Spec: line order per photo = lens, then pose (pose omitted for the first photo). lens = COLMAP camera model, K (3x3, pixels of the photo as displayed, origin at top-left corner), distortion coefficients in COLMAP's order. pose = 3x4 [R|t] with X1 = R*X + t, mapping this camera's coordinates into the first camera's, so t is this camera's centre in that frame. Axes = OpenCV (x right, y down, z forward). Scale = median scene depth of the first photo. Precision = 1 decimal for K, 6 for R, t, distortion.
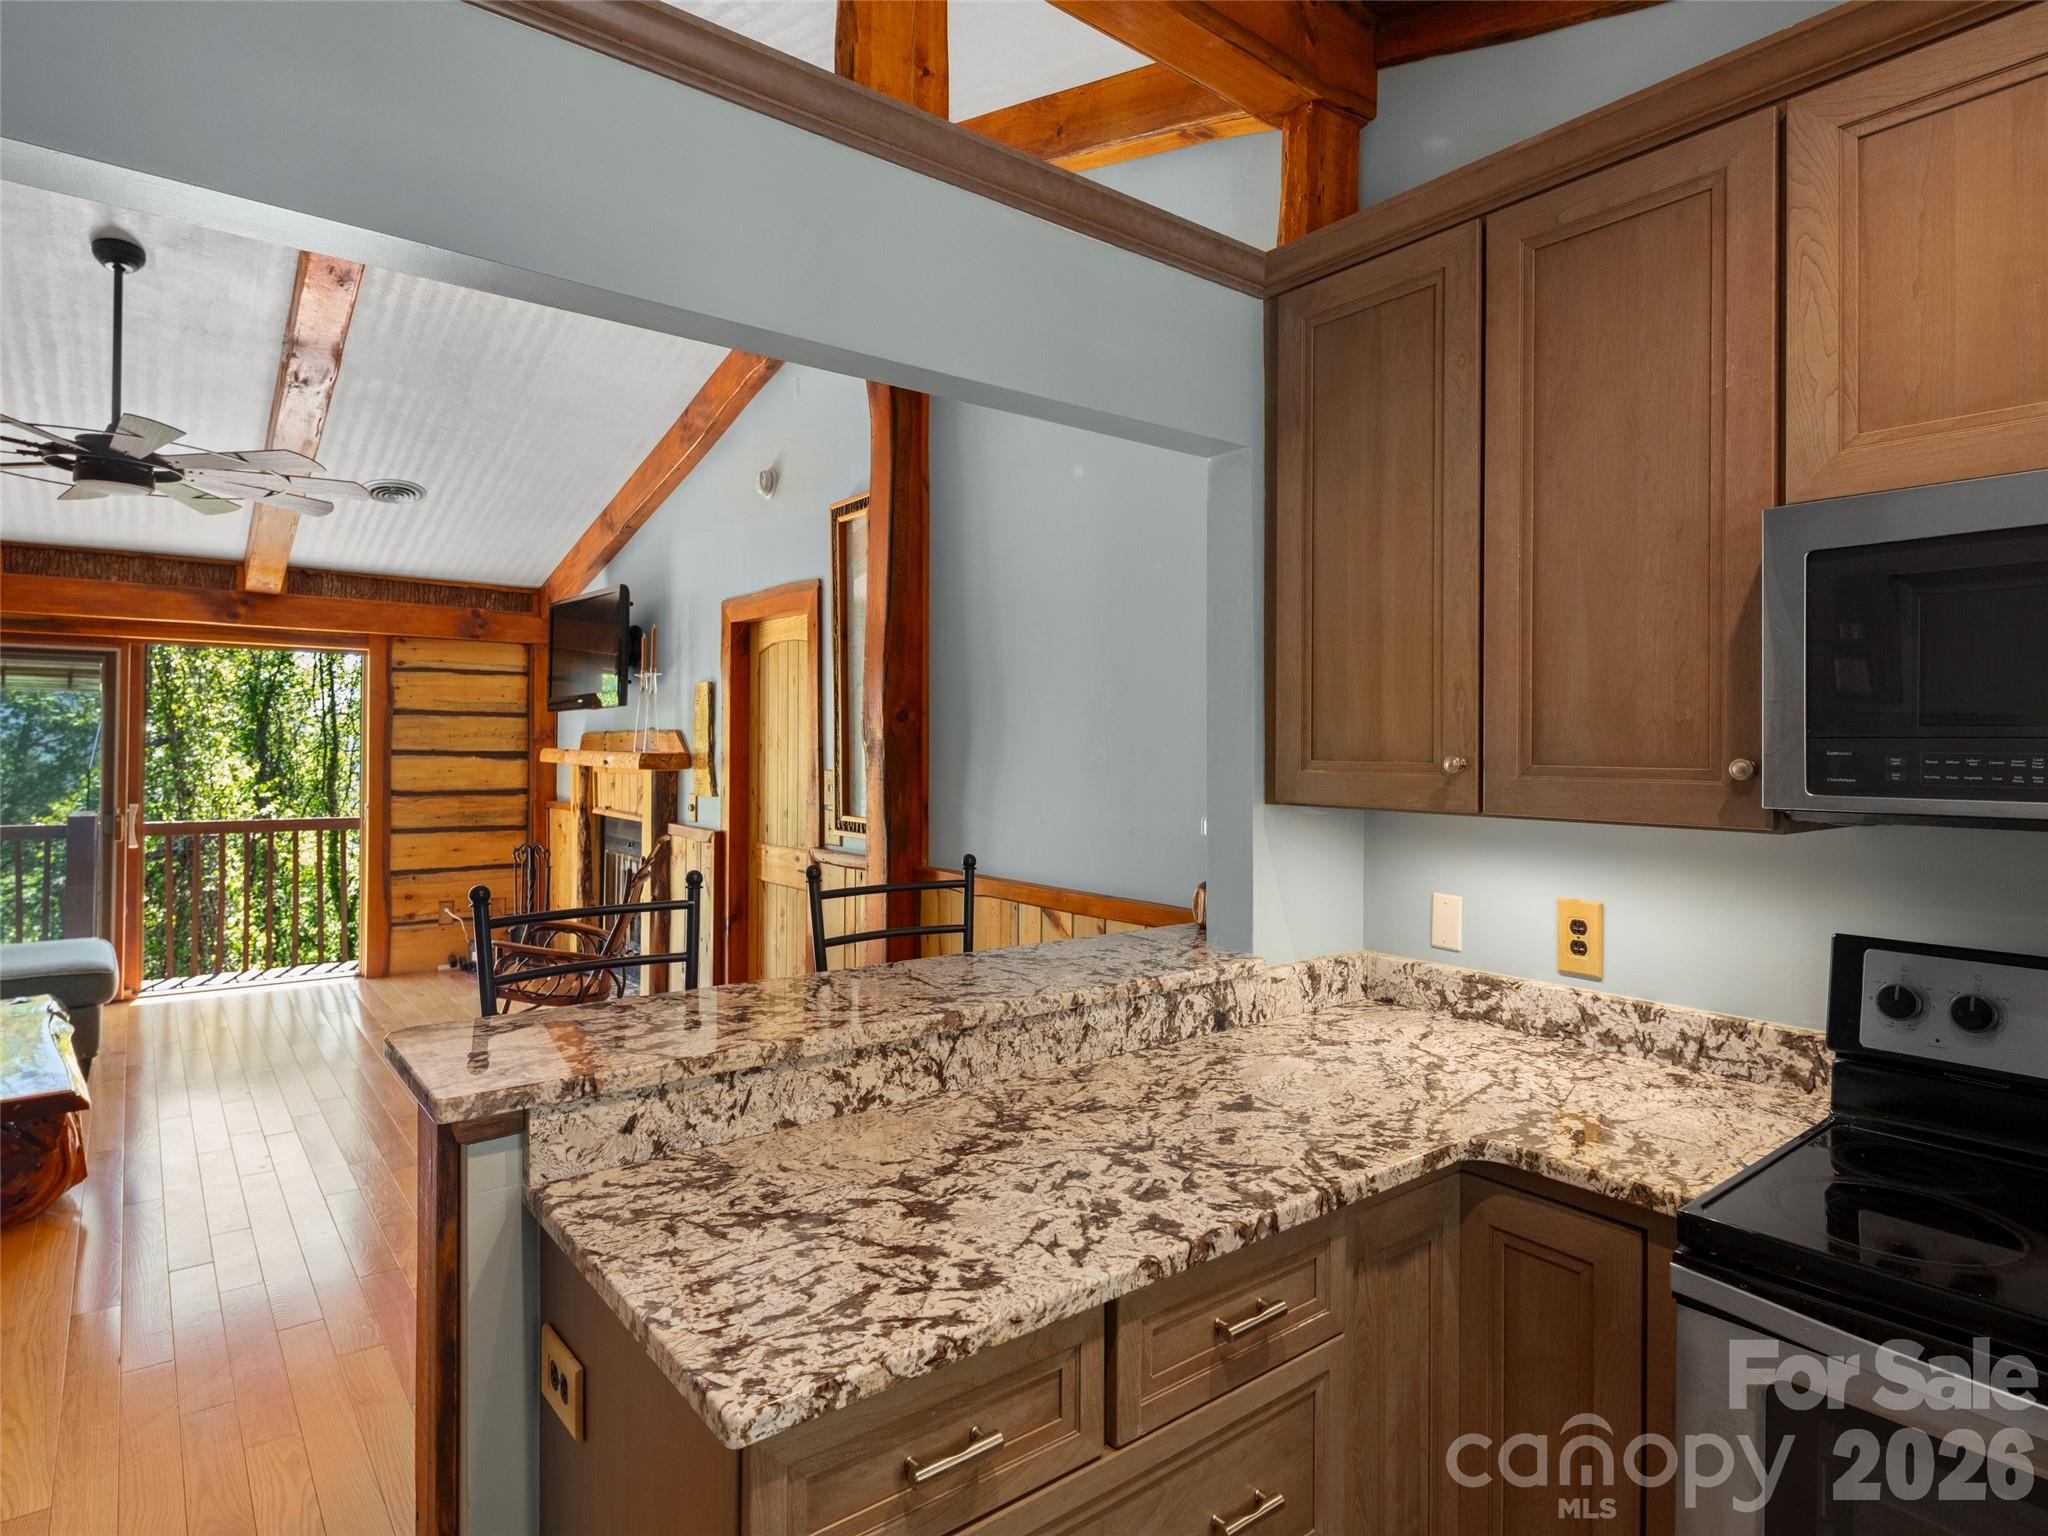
lens RADIAL K [[1145.5, 0, 1055.8], [0, 1145.5, 739.3], [0, 0, 1]] dist [0.002850, 0.000407]
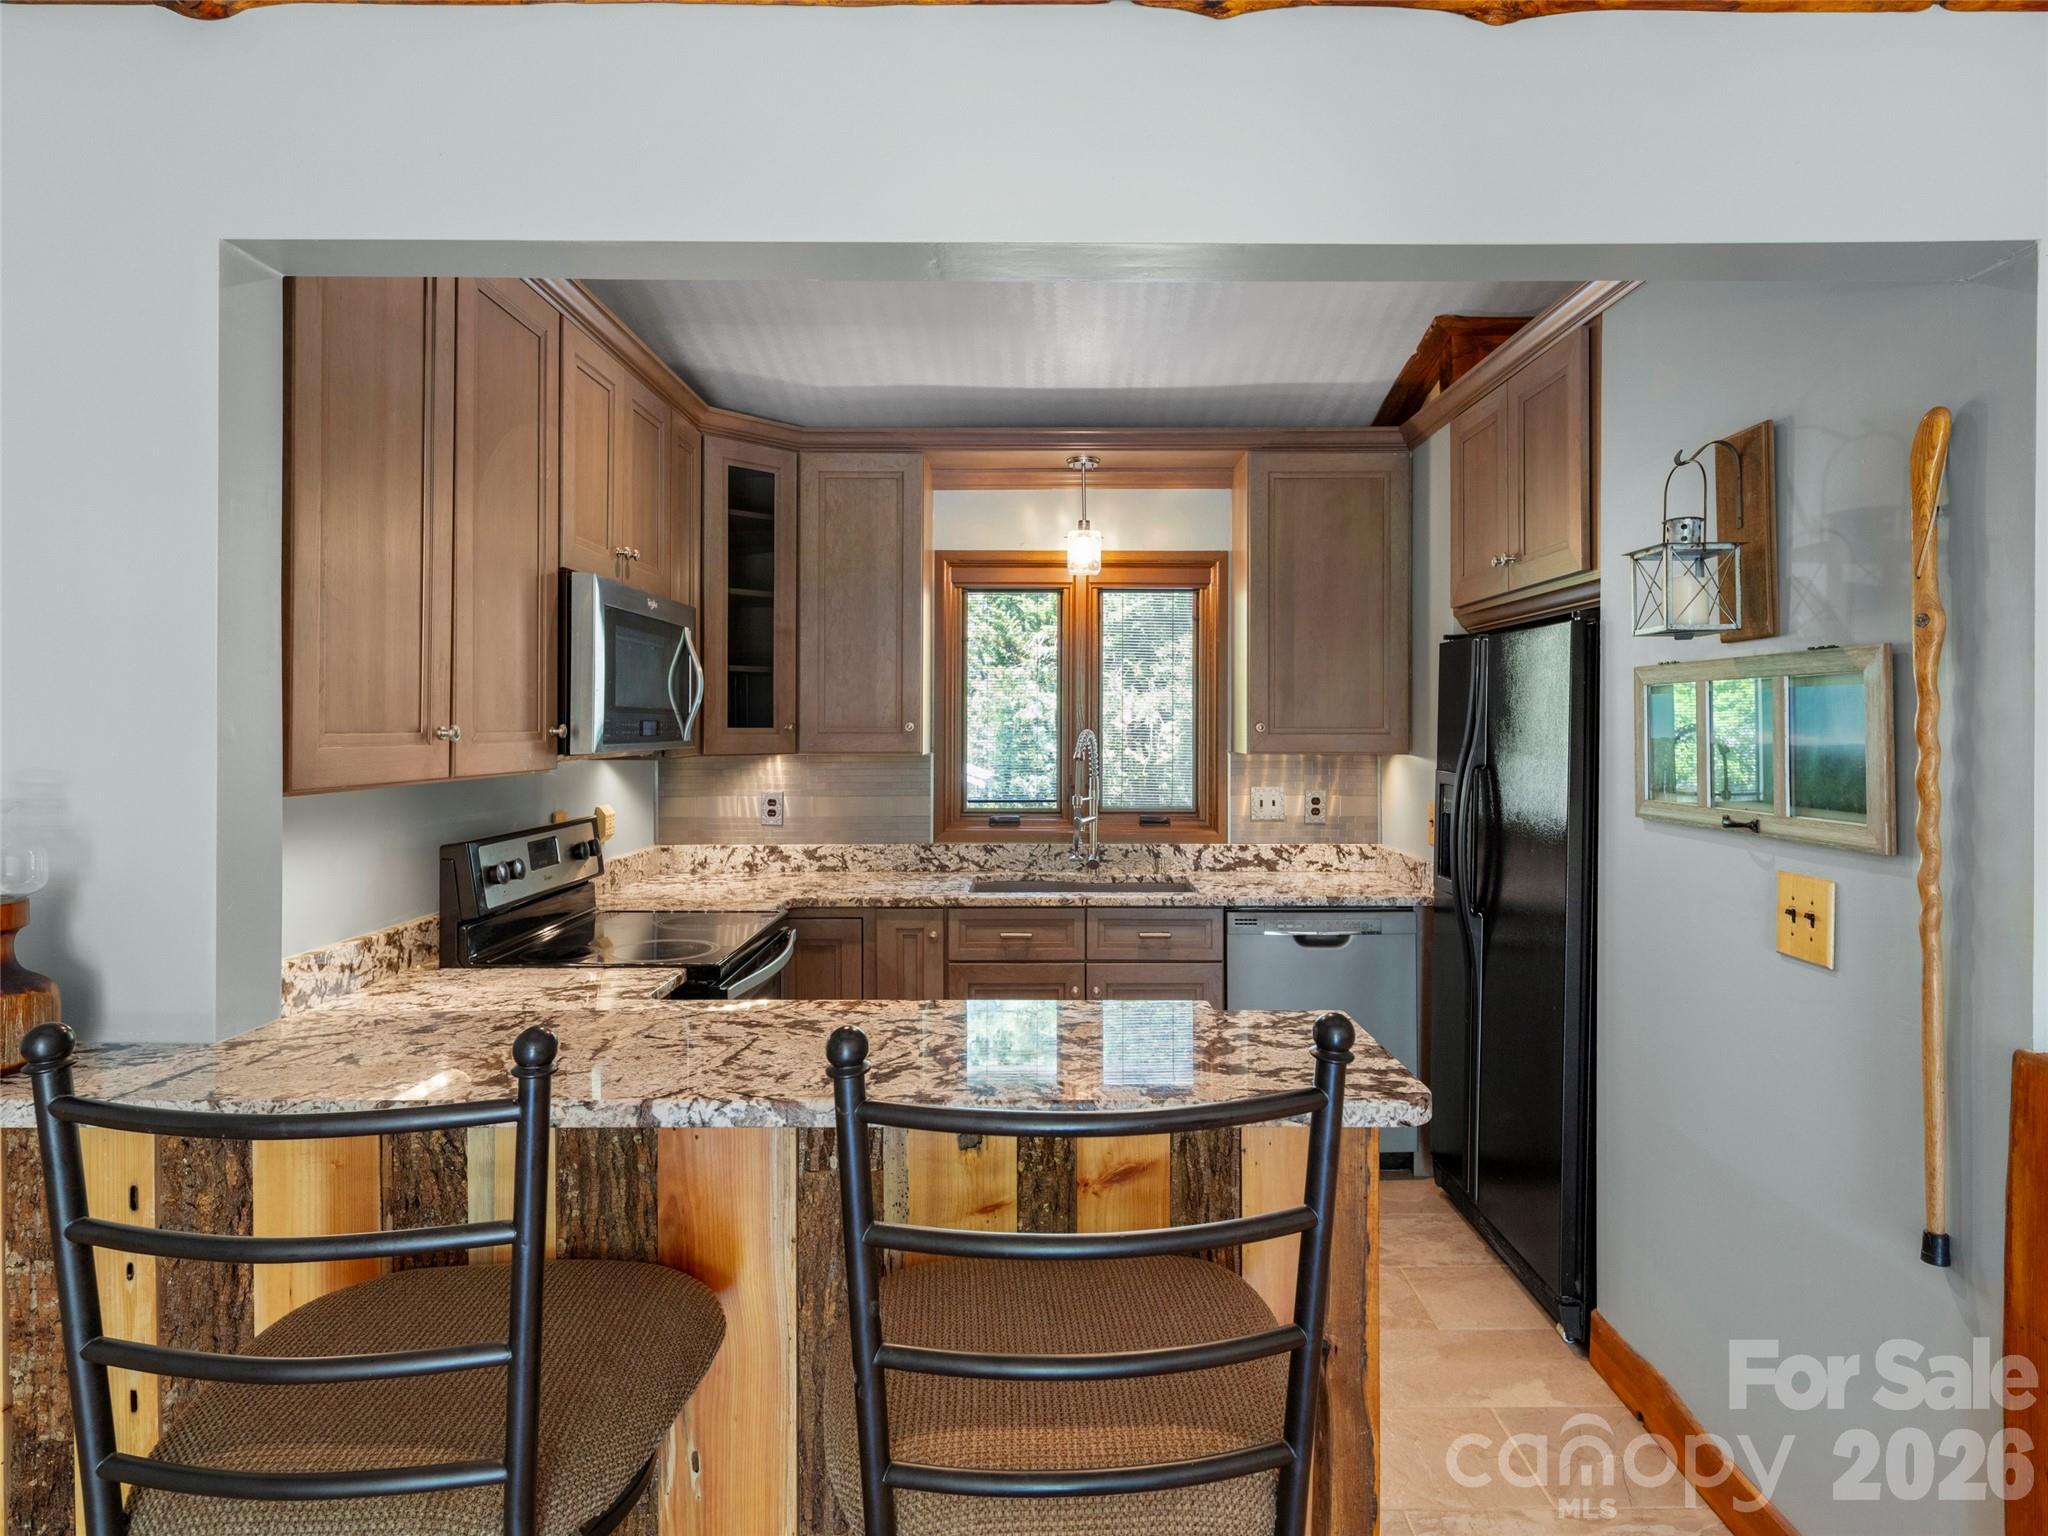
lens RADIAL K [[1126.4, 0, 1049.4], [0, 1126.4, 715.8], [0, 0, 1]] dist [0.000030, -0.000511]
pose [[-0.782555, -0.003040, 0.622574, -0.754345], [-0.009677, 0.999927, -0.007281, 0.008710], [-0.622506, -0.011722, -0.782527, 1.543392]]
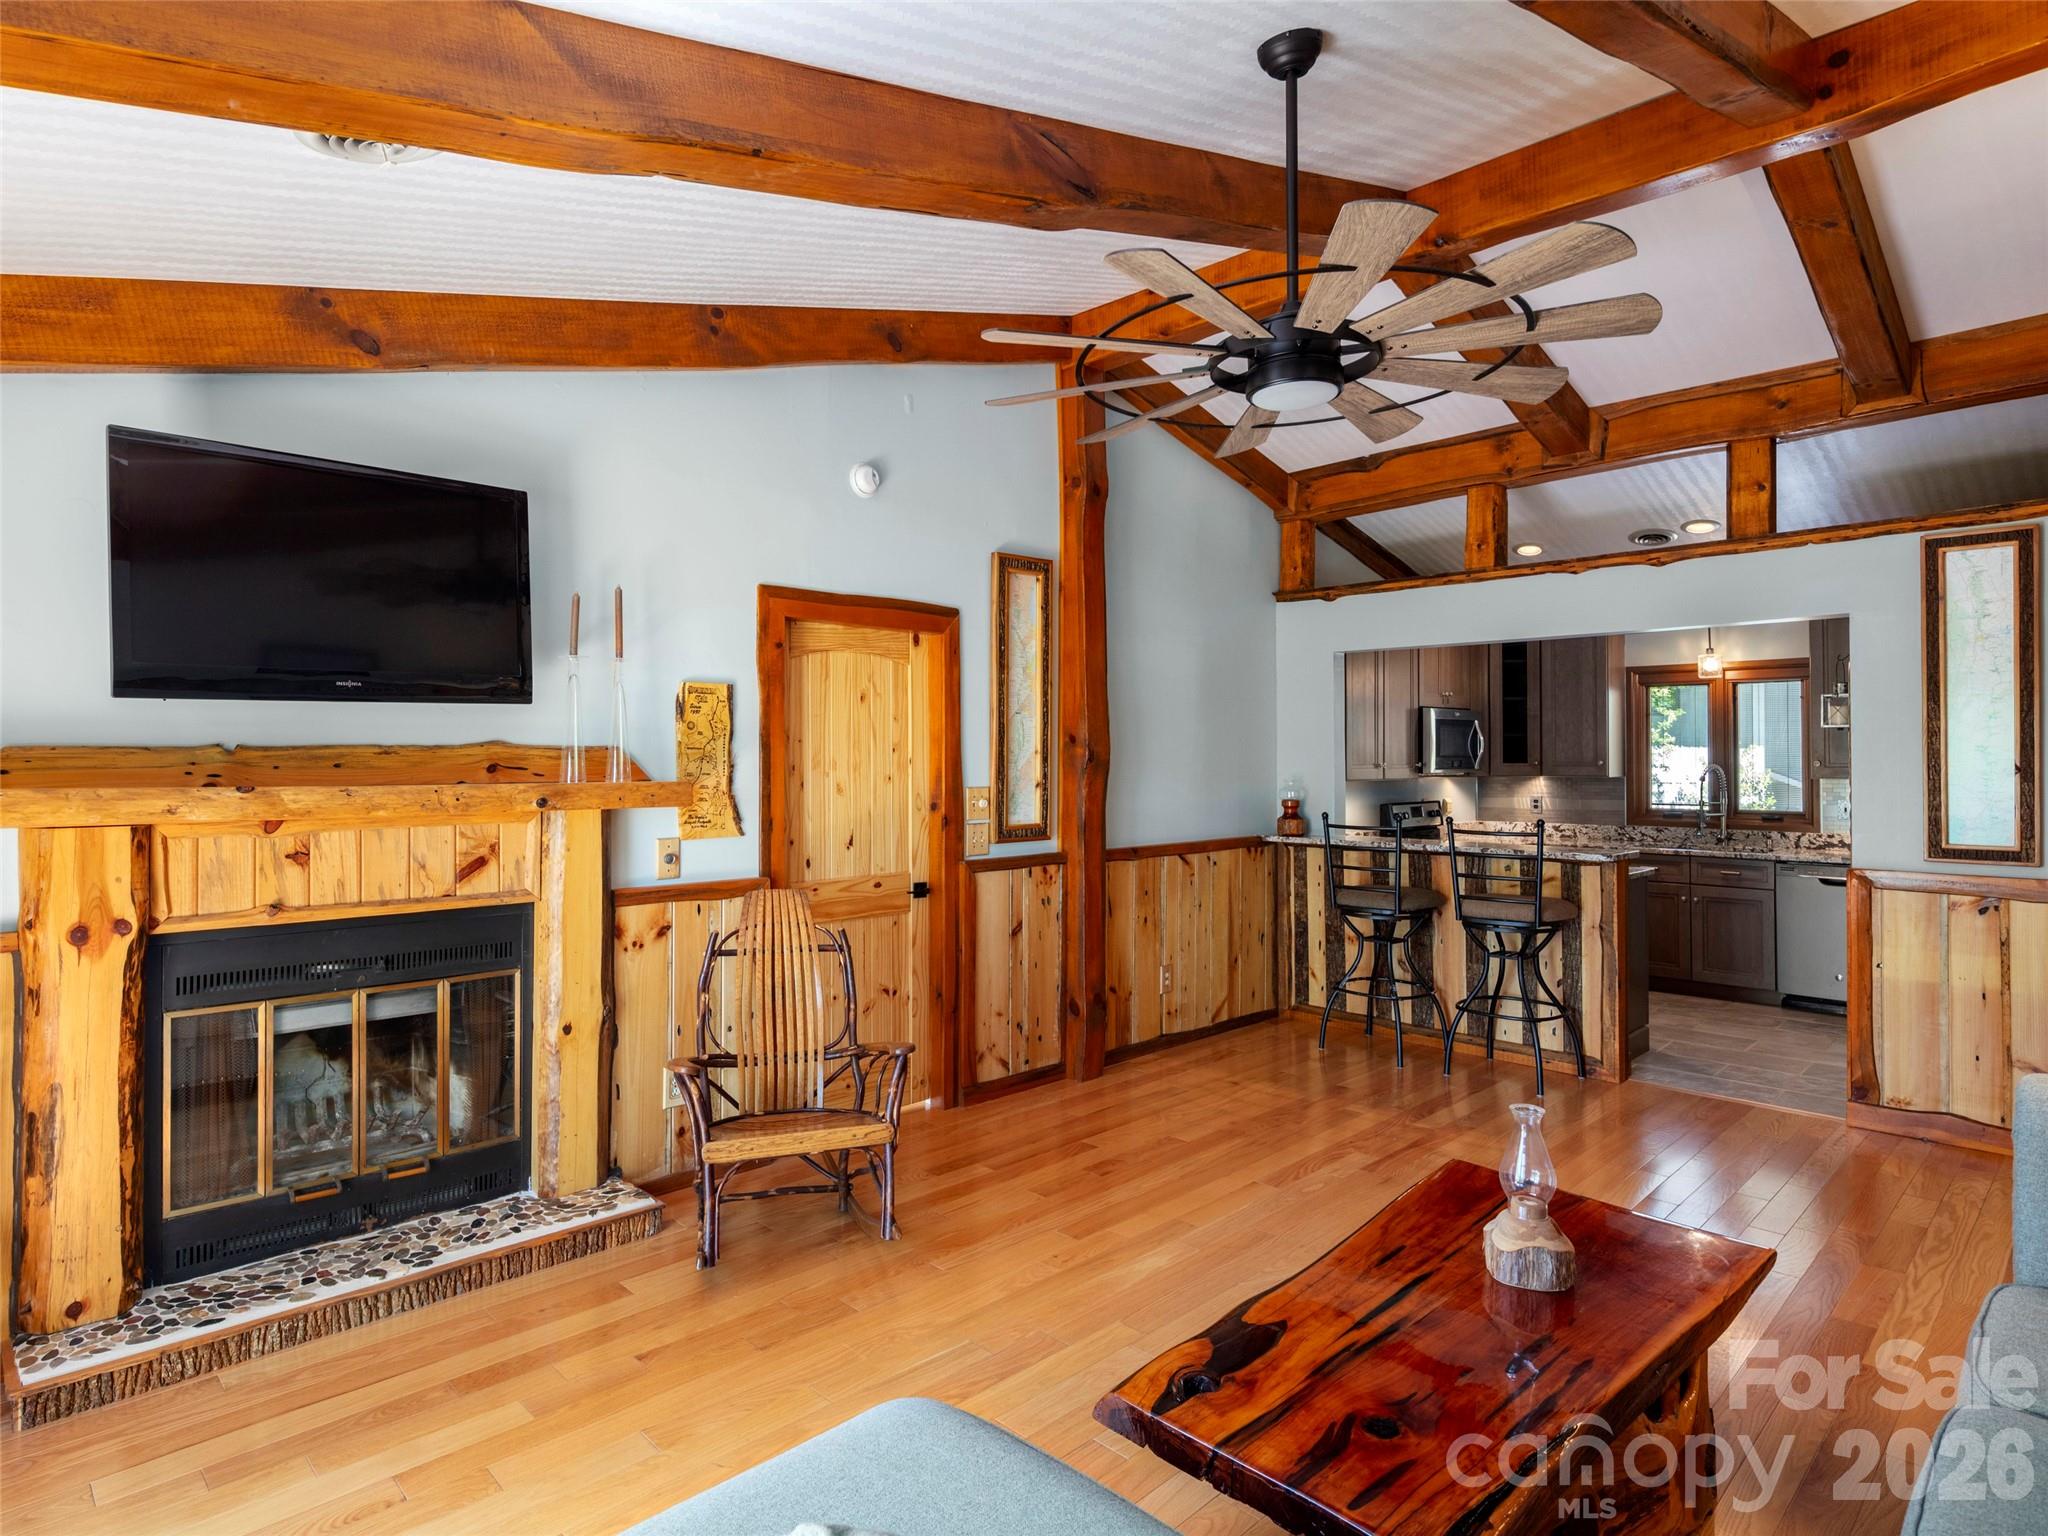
lens RADIAL K [[1113.0, 0, 1001.5], [0, 1113.0, 742.2], [0, 0, 1]] dist [-0.001301, -0.001180]
pose [[-0.084214, 0.006388, 0.996427, -3.052779], [-0.003233, 0.999972, -0.006684, -0.023788], [-0.996442, -0.003784, -0.084191, 2.561697]]
